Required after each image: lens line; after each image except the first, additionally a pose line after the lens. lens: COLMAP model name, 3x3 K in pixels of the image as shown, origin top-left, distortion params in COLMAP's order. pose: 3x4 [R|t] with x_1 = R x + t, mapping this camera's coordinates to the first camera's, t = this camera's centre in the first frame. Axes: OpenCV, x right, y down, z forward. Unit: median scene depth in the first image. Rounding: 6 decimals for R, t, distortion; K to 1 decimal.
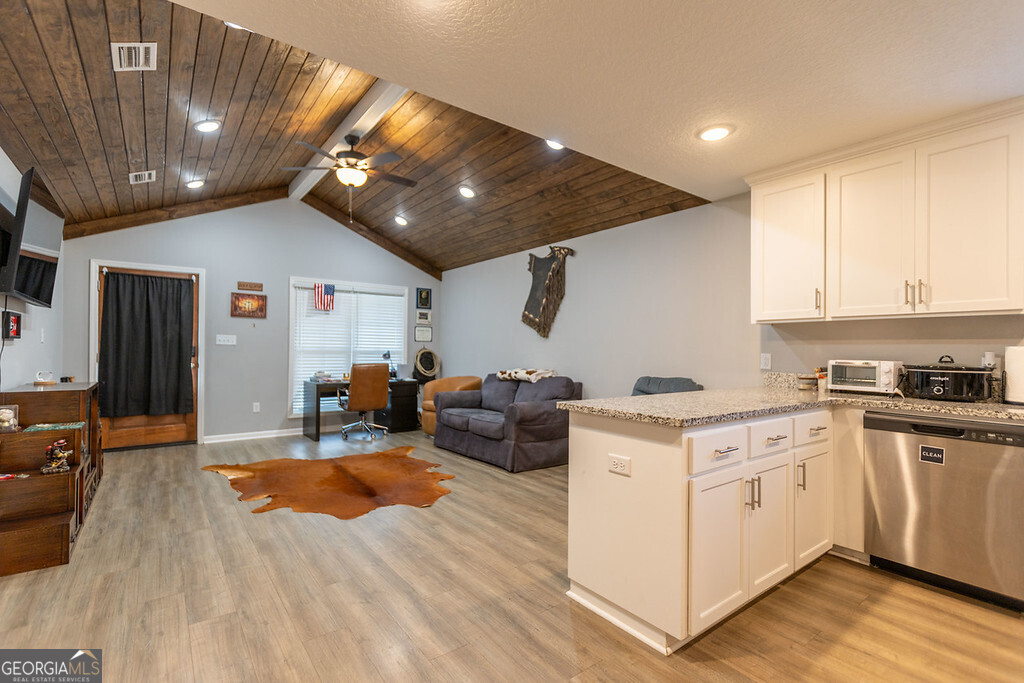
lens RADIAL K [[469.0, 0, 507.8], [0, 469.0, 345.2], [0, 0, 1]] dist [0.005887, -0.001728]
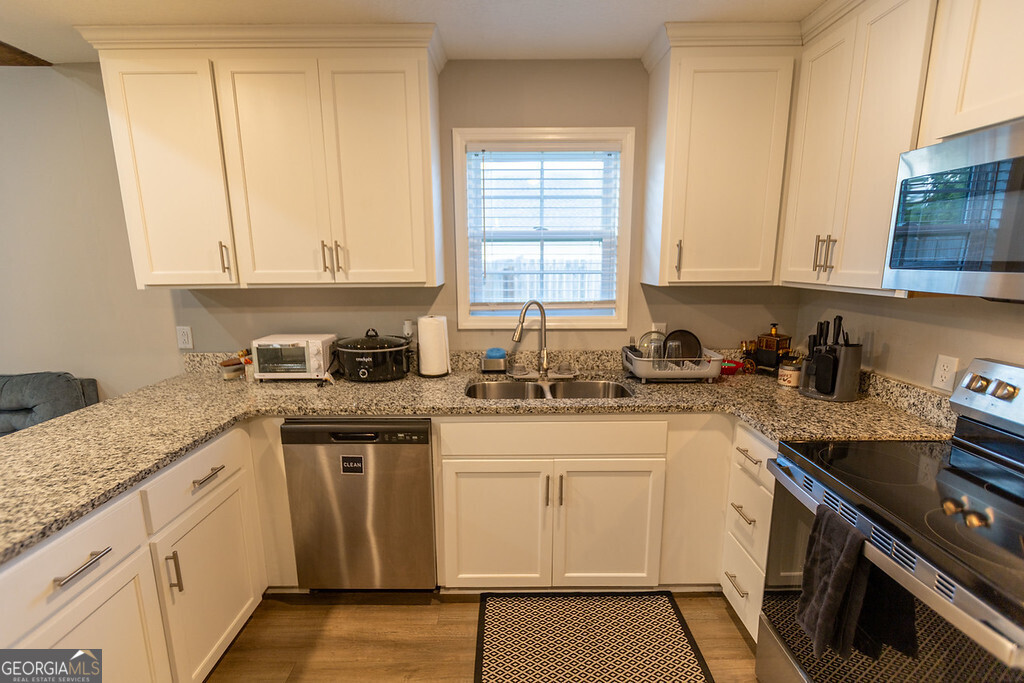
lens RADIAL K [[458.4, 0, 510.2], [0, 458.4, 343.4], [0, 0, 1]] dist [0.007517, -0.001625]
pose [[0.599496, -0.161036, 0.784010, 0.282350], [0.008106, 0.980722, 0.195242, -0.080449], [-0.800337, -0.110692, 0.589244, 0.195331]]
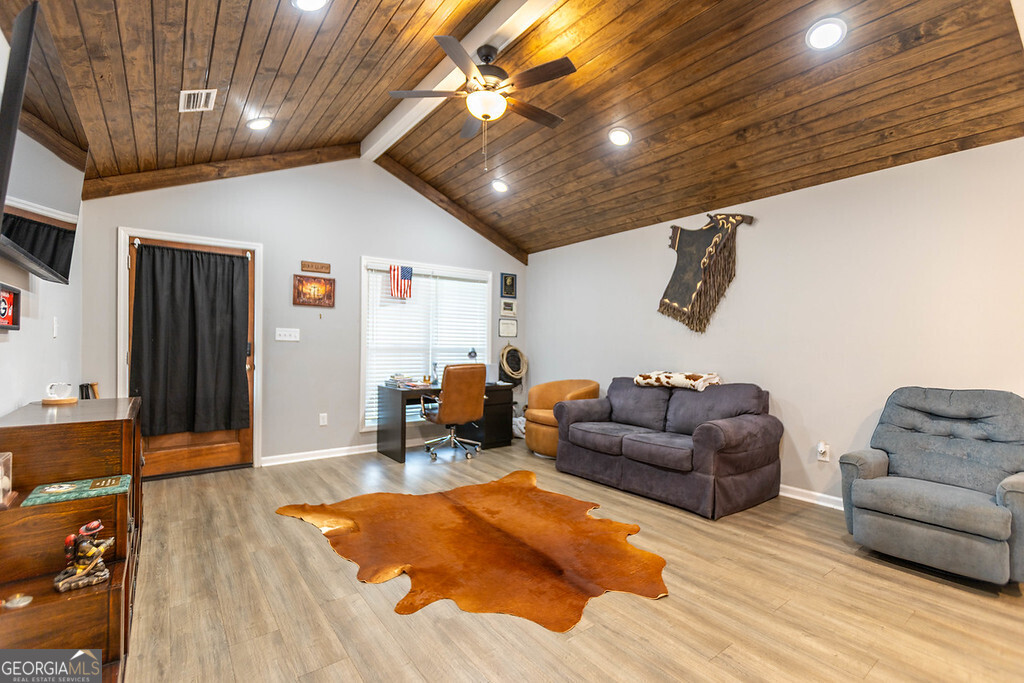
lens RADIAL K [[458.4, 0, 509.6], [0, 458.4, 343.9], [0, 0, 1]] dist [0.007517, -0.001625]
pose [[0.999999, 0.001211, 0.000435, -0.345254], [-0.001213, 0.999982, 0.005832, -0.000547], [-0.000428, -0.005832, 0.999983, 0.346712]]
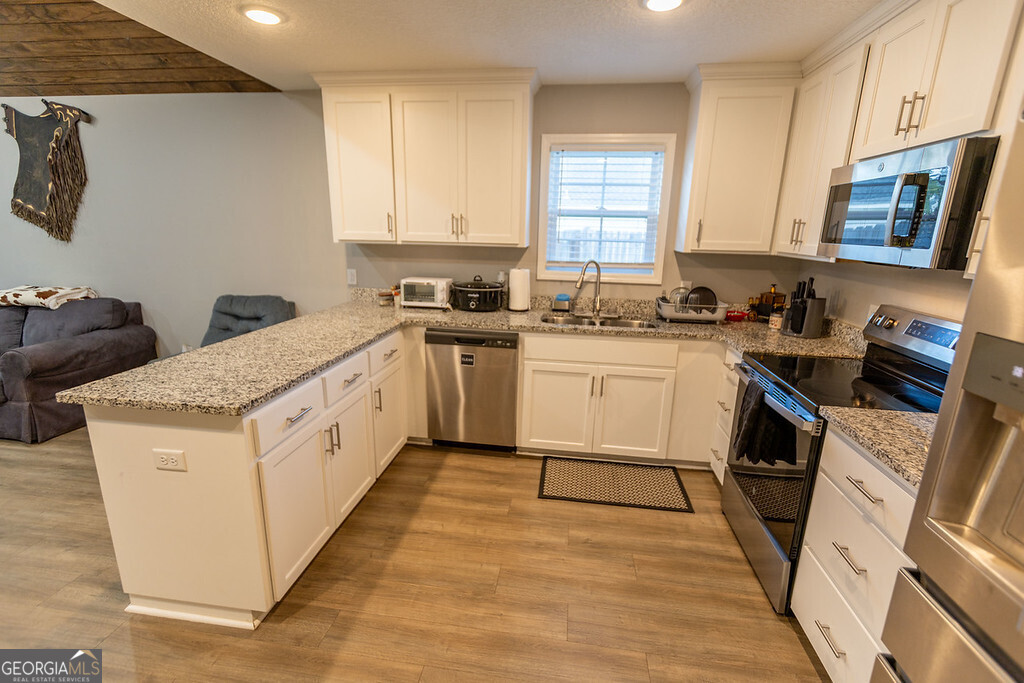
lens RADIAL K [[458.4, 0, 510.4], [0, 458.4, 341.8], [0, 0, 1]] dist [0.007517, -0.001625]
pose [[0.706134, -0.166717, 0.688171, 0.073027], [-0.018570, 0.967192, 0.253367, -0.083471], [-0.707834, -0.191691, 0.679871, 0.038715]]
